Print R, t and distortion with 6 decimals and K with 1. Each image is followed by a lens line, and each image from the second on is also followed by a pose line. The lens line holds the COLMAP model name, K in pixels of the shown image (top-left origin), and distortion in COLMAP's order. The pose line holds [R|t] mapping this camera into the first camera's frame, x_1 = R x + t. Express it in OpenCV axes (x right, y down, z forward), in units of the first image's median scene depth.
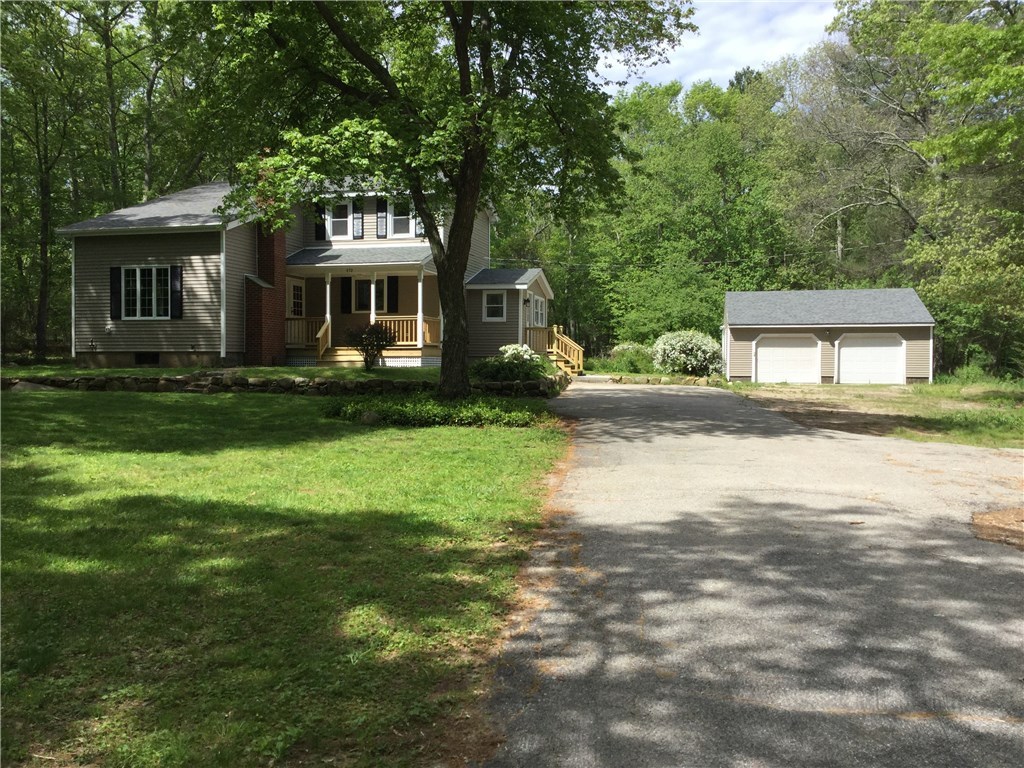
lens RADIAL K [[928.2, 0, 512.0], [0, 928.2, 384.0], [0, 0, 1]] dist [0.060927, -0.011688]
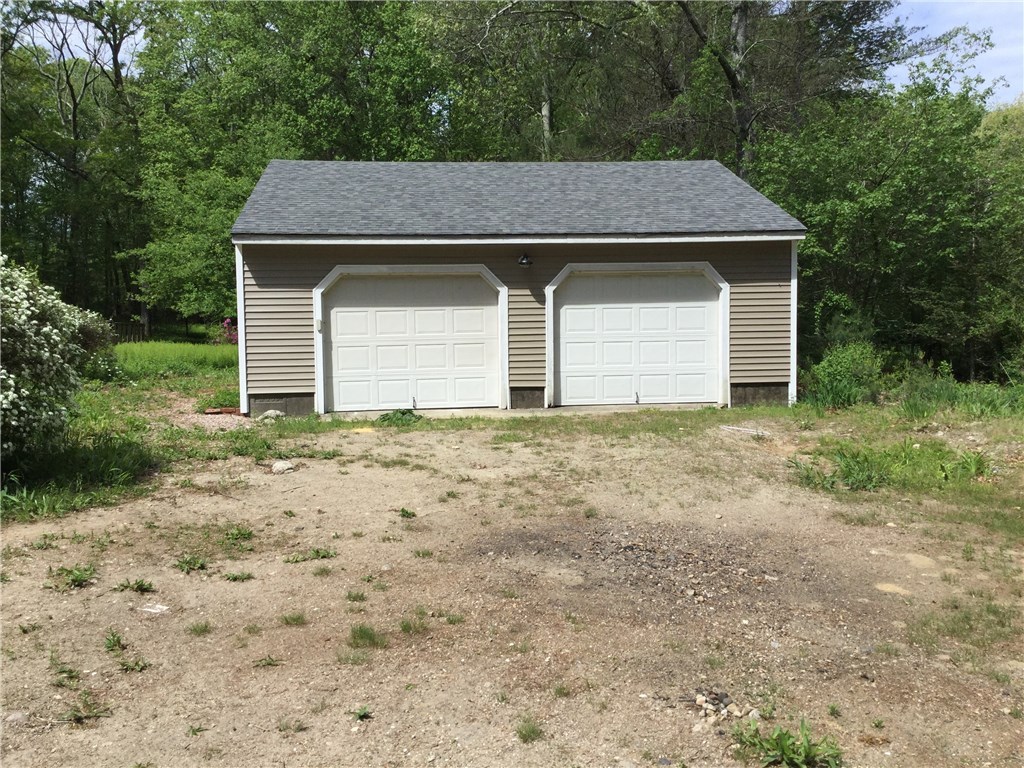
lens RADIAL K [[928.2, 0, 512.0], [0, 928.2, 384.0], [0, 0, 1]] dist [0.060927, -0.011688]
pose [[0.956214, -0.036617, 0.290370, 0.317436], [0.024881, 0.998721, 0.044008, -0.034405], [-0.291610, -0.034856, 0.955902, 0.919102]]
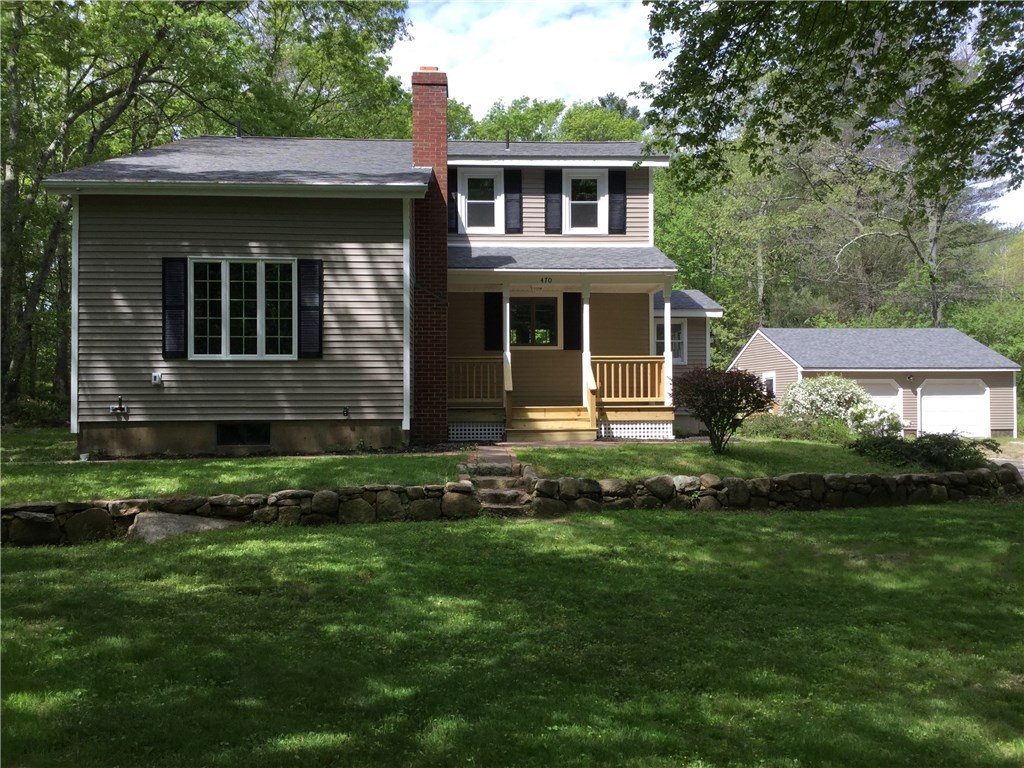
lens RADIAL K [[928.2, 0, 512.0], [0, 928.2, 384.0], [0, 0, 1]] dist [0.060927, -0.011688]
pose [[0.952712, -0.000351, 0.303876, -0.361330], [0.012501, 0.999198, -0.038040, -0.029781], [-0.303619, 0.040040, 0.951952, 0.407294]]
